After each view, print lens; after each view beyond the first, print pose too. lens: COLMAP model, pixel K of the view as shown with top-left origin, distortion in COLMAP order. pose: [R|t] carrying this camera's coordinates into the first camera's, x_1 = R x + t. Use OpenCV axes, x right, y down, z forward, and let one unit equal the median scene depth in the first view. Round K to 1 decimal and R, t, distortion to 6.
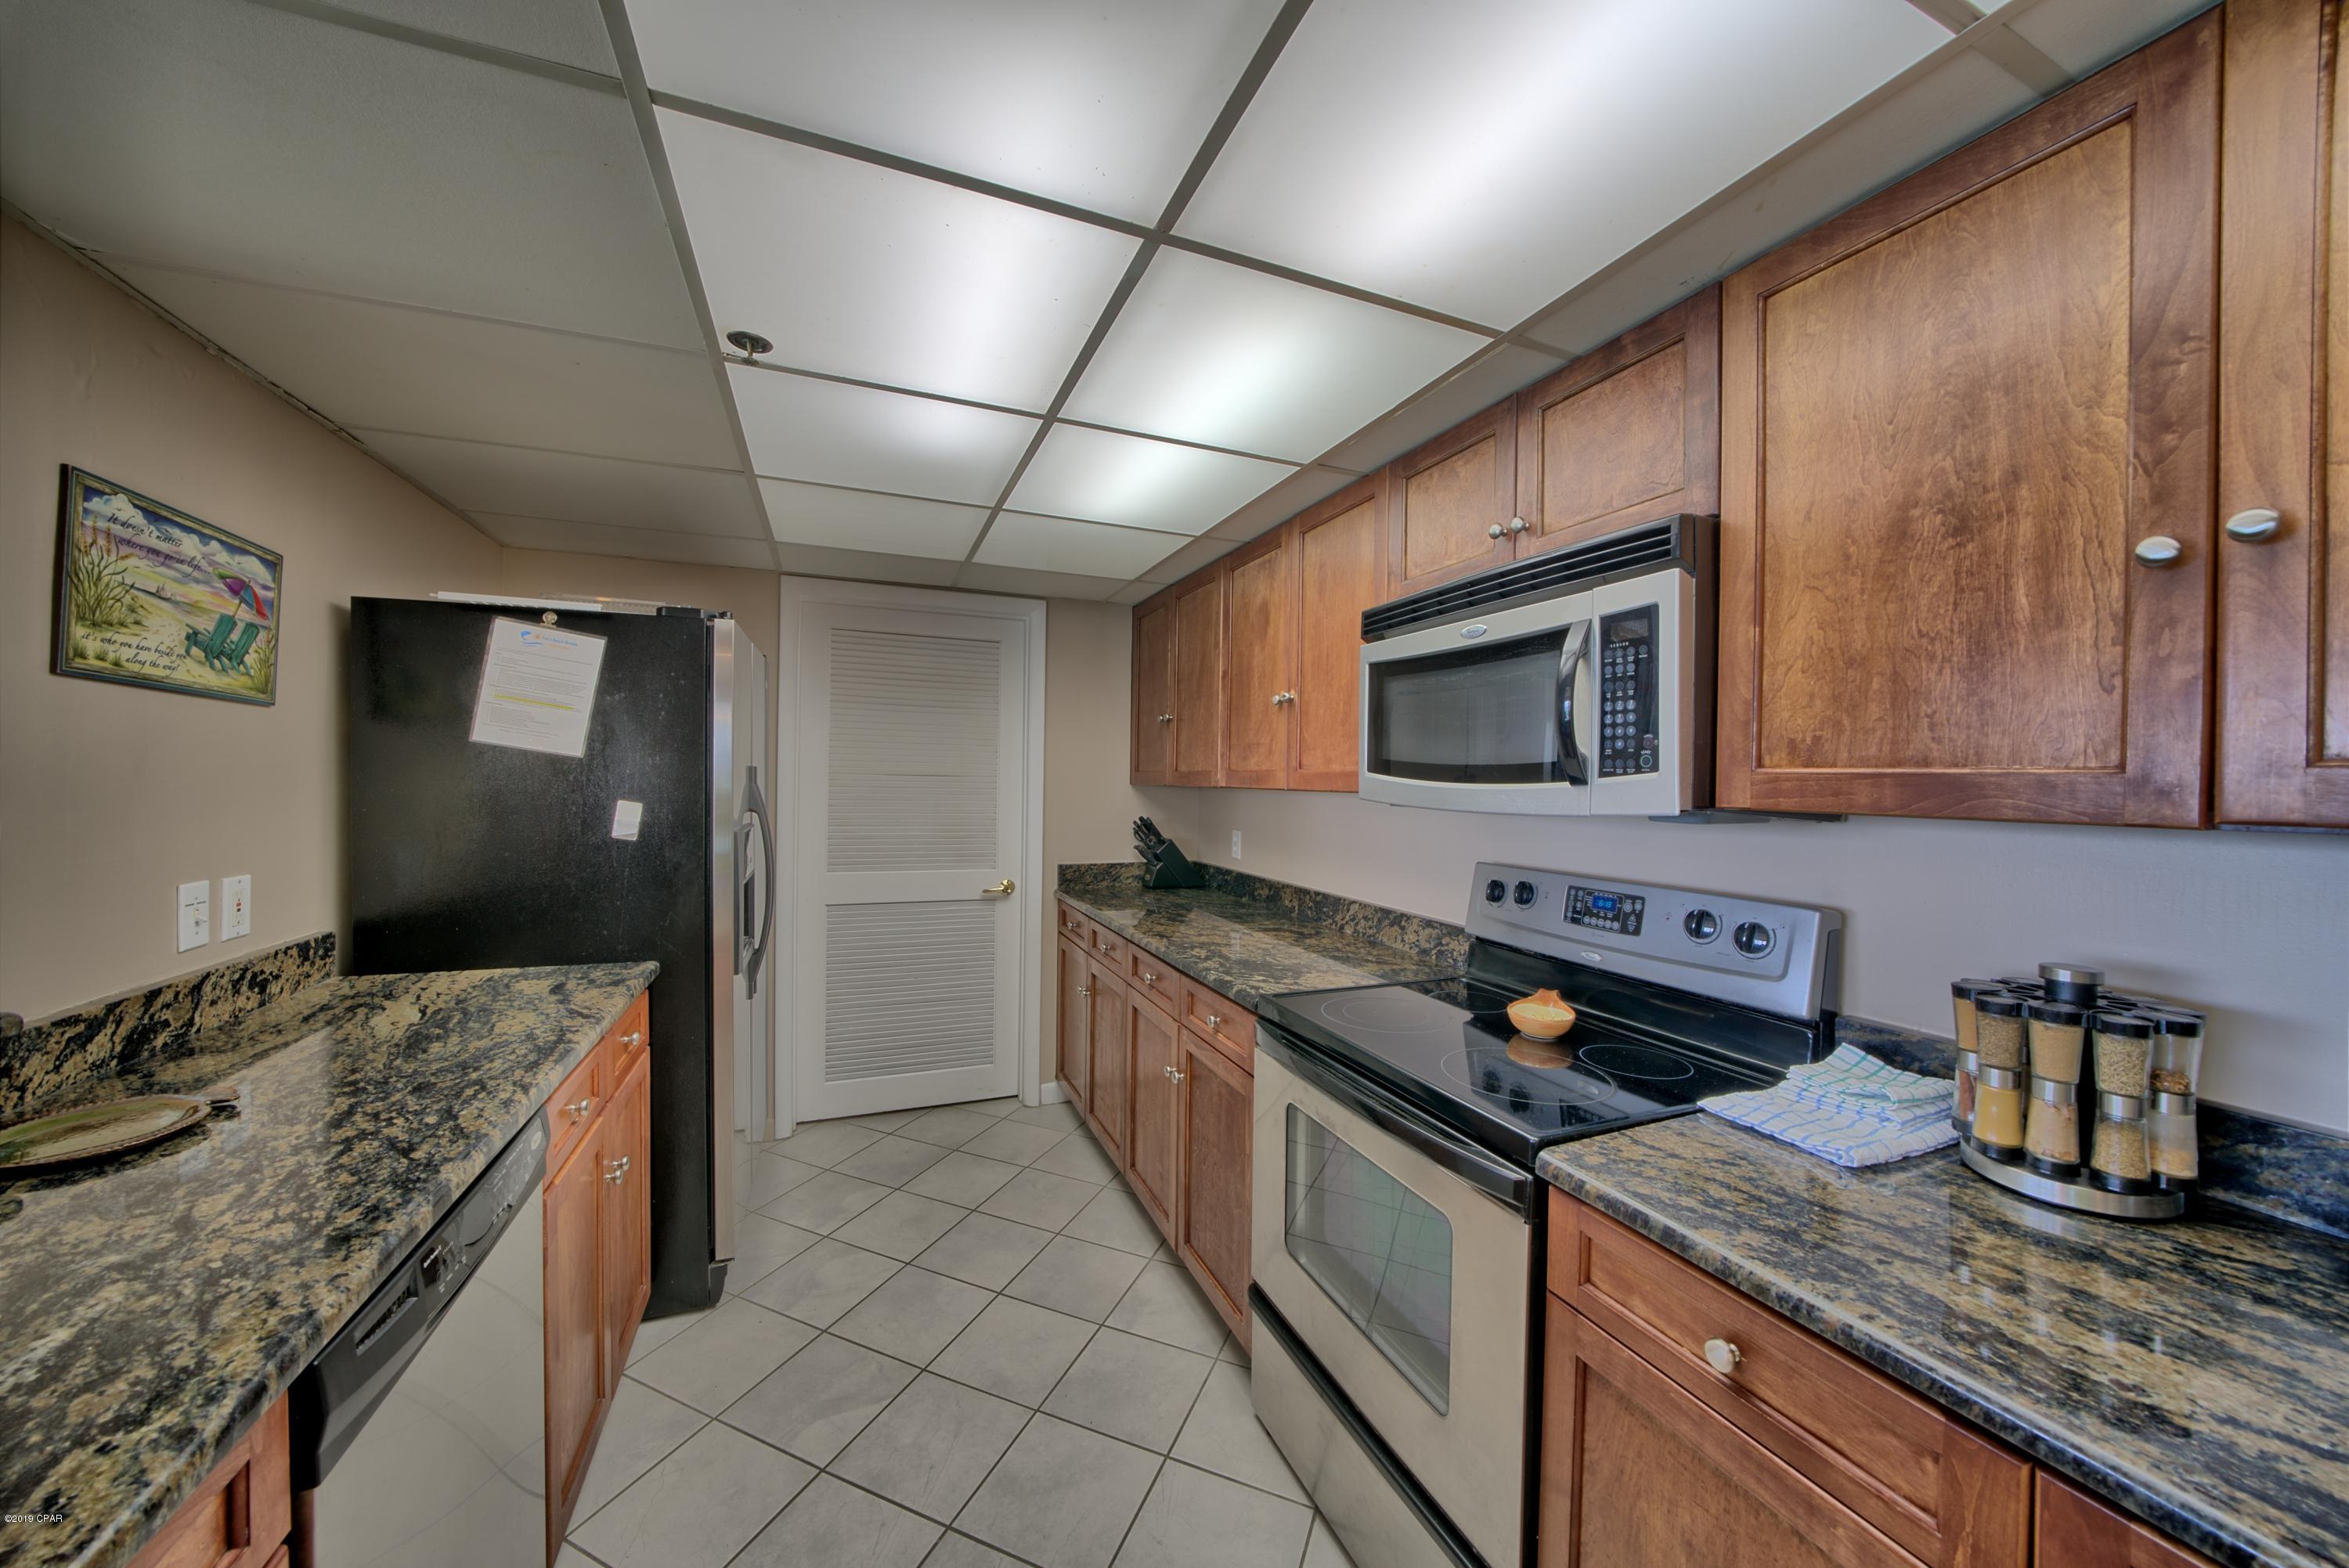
lens RADIAL K [[811.8, 0, 1173.0], [0, 811.8, 782.8], [0, 0, 1]] dist [-0.023559, 0.002116]
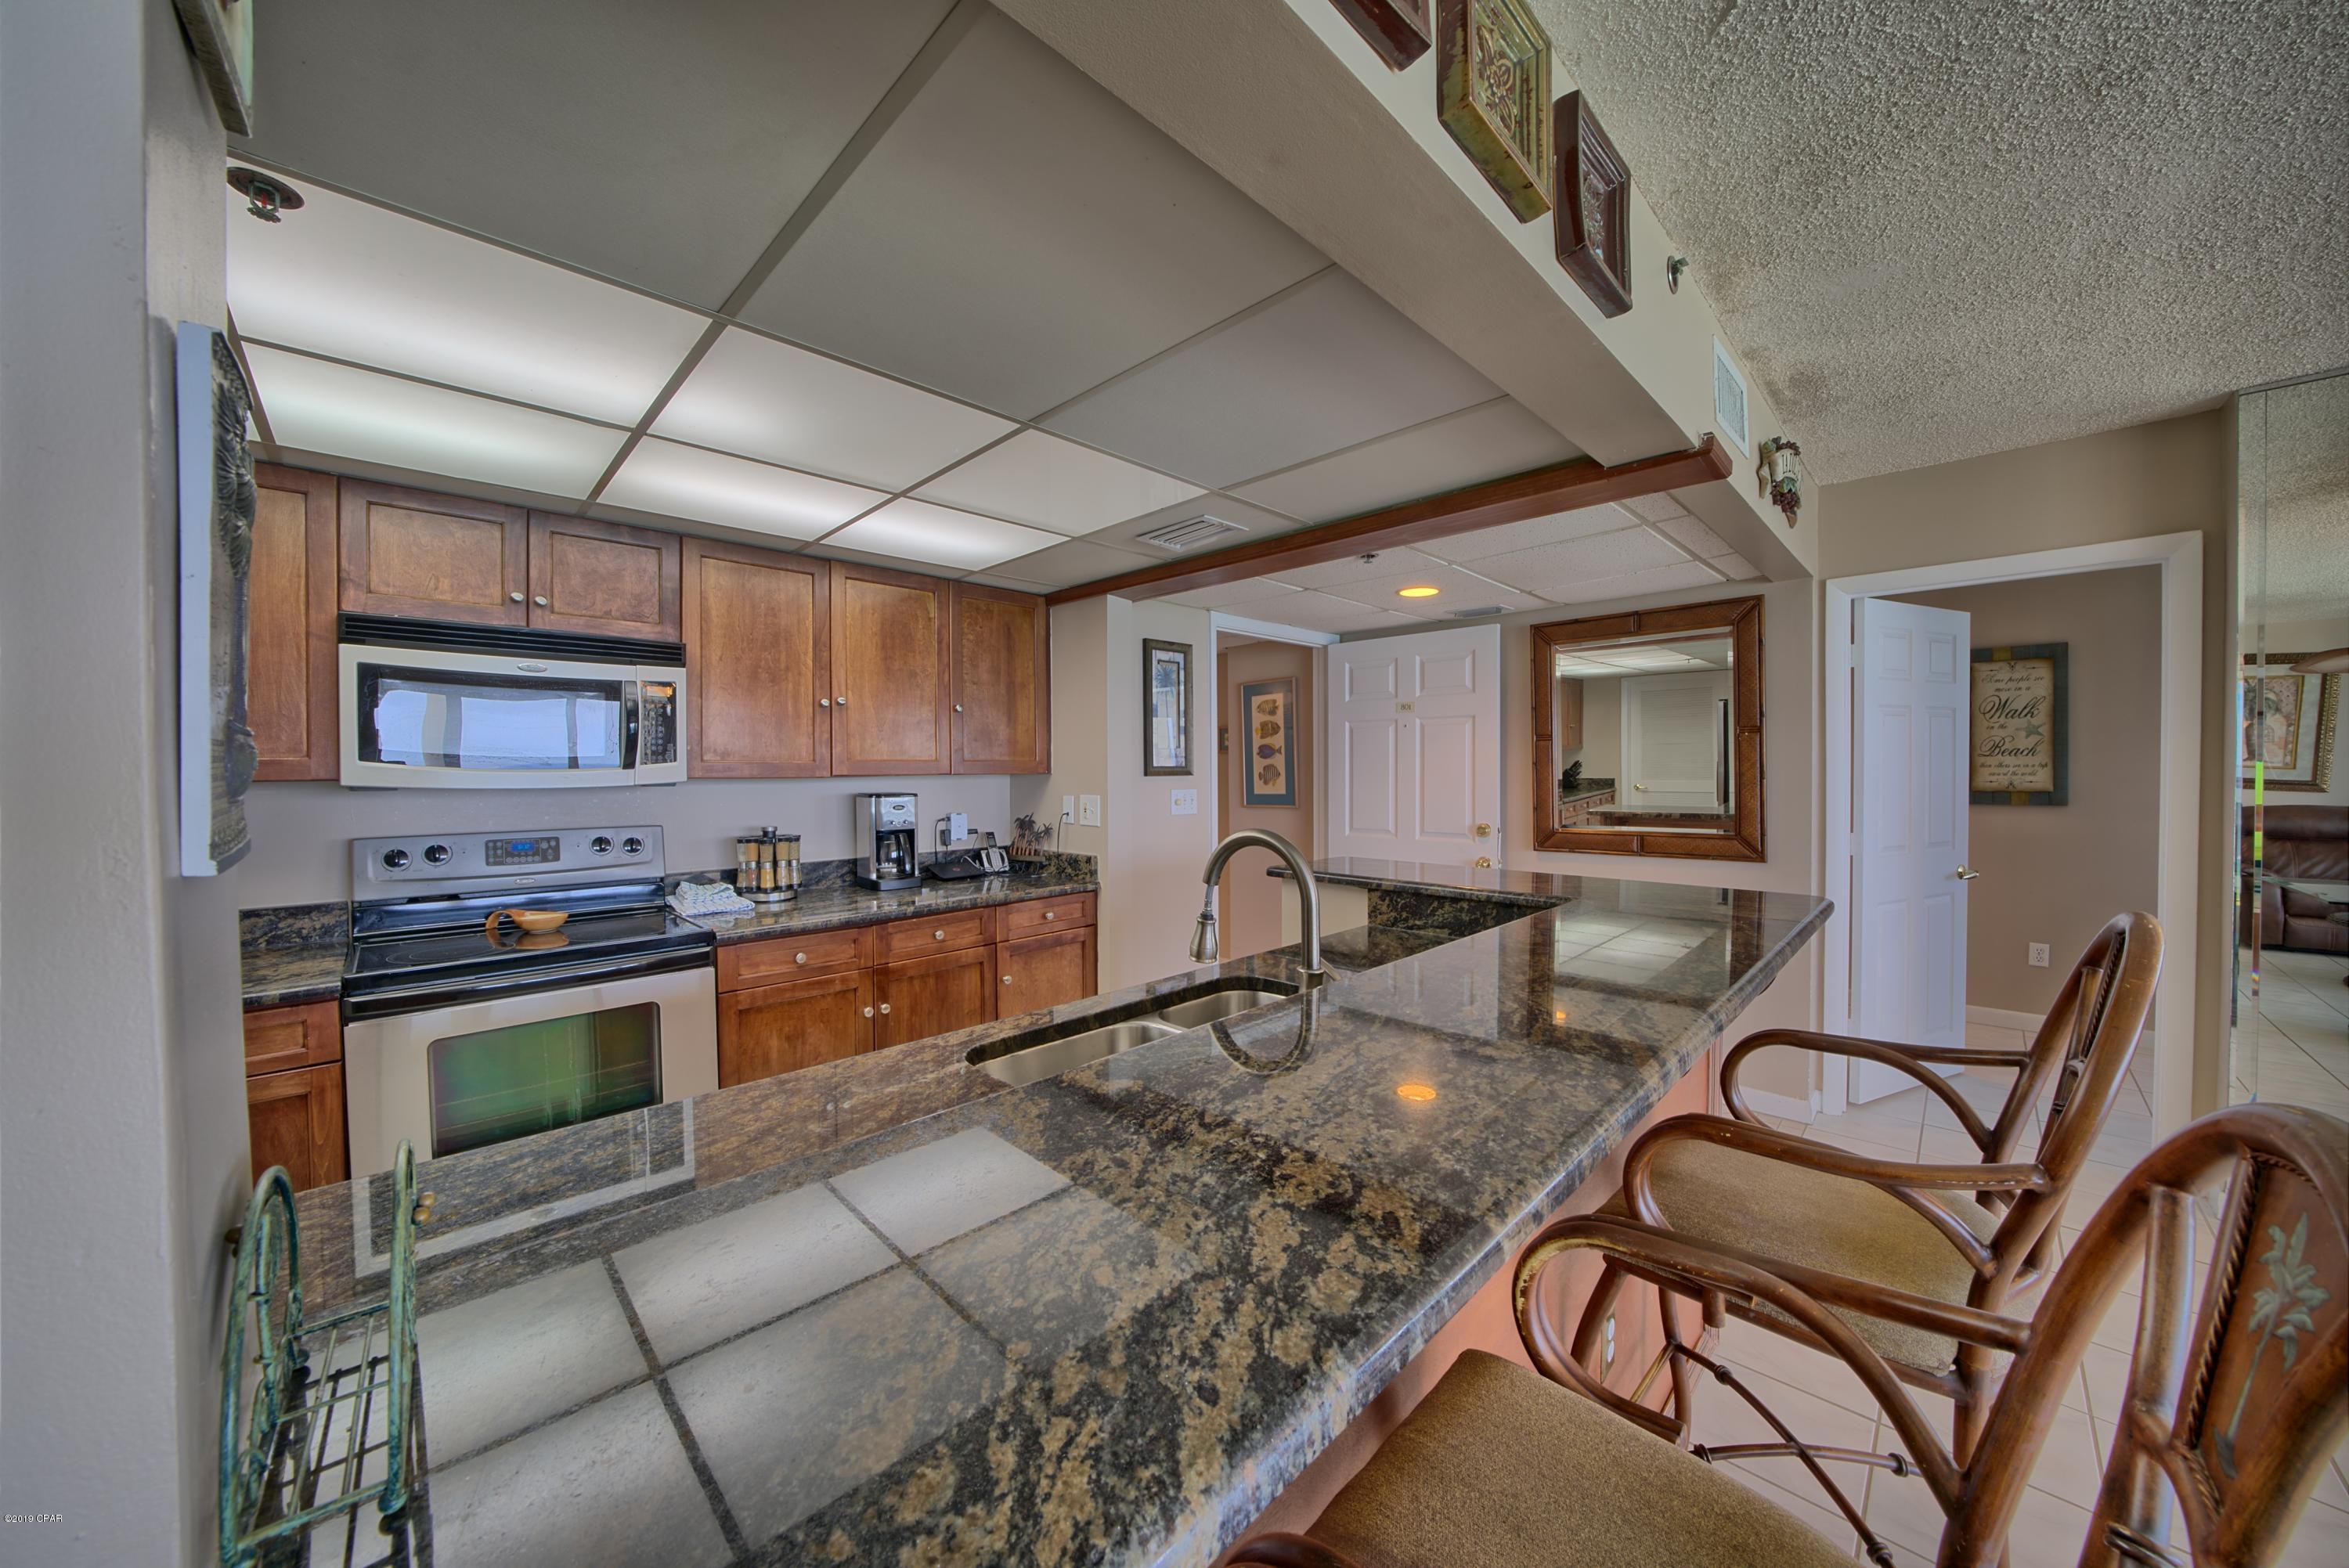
lens RADIAL K [[811.8, 0, 1170.0], [0, 811.8, 783.2], [0, 0, 1]] dist [-0.023559, 0.002116]
pose [[-0.380411, -0.028172, 0.924389, -1.456714], [0.005518, 0.999449, 0.032730, -0.015320], [-0.924801, 0.017552, -0.380045, 0.475795]]
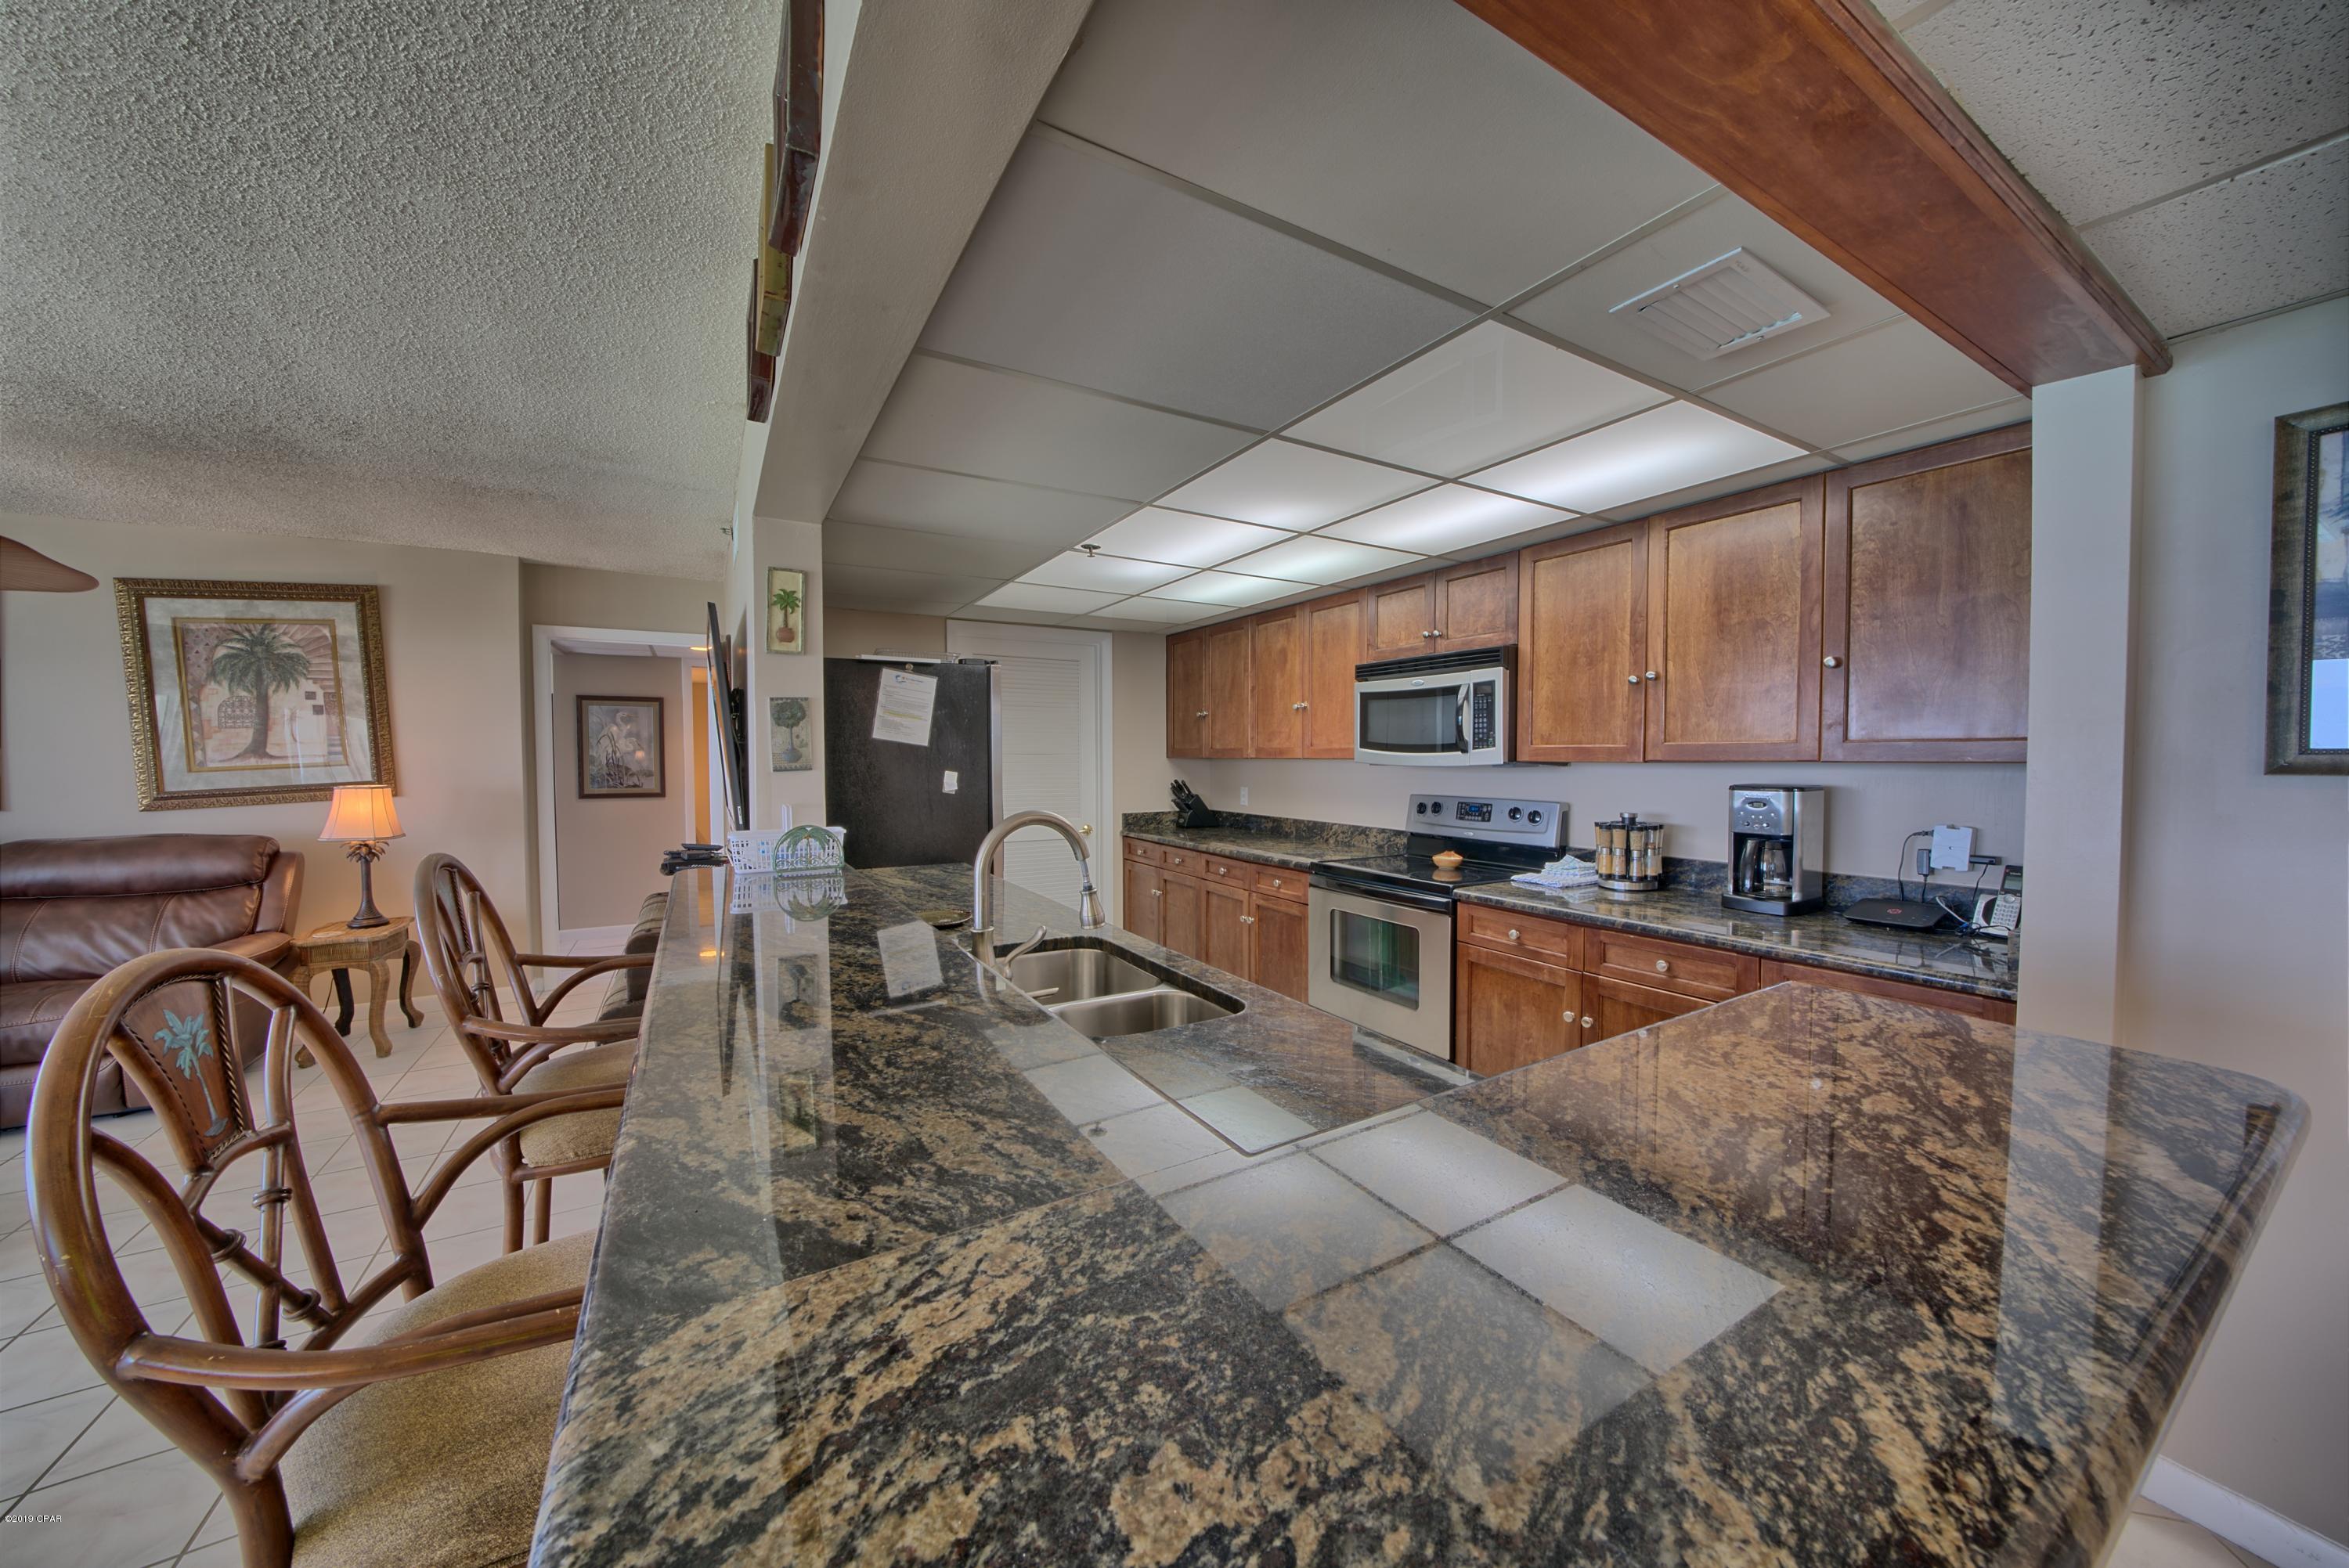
lens RADIAL K [[811.8, 0, 1167.0], [0, 811.8, 781.6], [0, 0, 1]] dist [-0.023559, 0.002116]
pose [[0.990705, -0.020825, 0.134425, -0.596391], [0.016994, 0.999418, 0.029589, 0.002073], [-0.134963, -0.027030, 0.990482, -1.079047]]
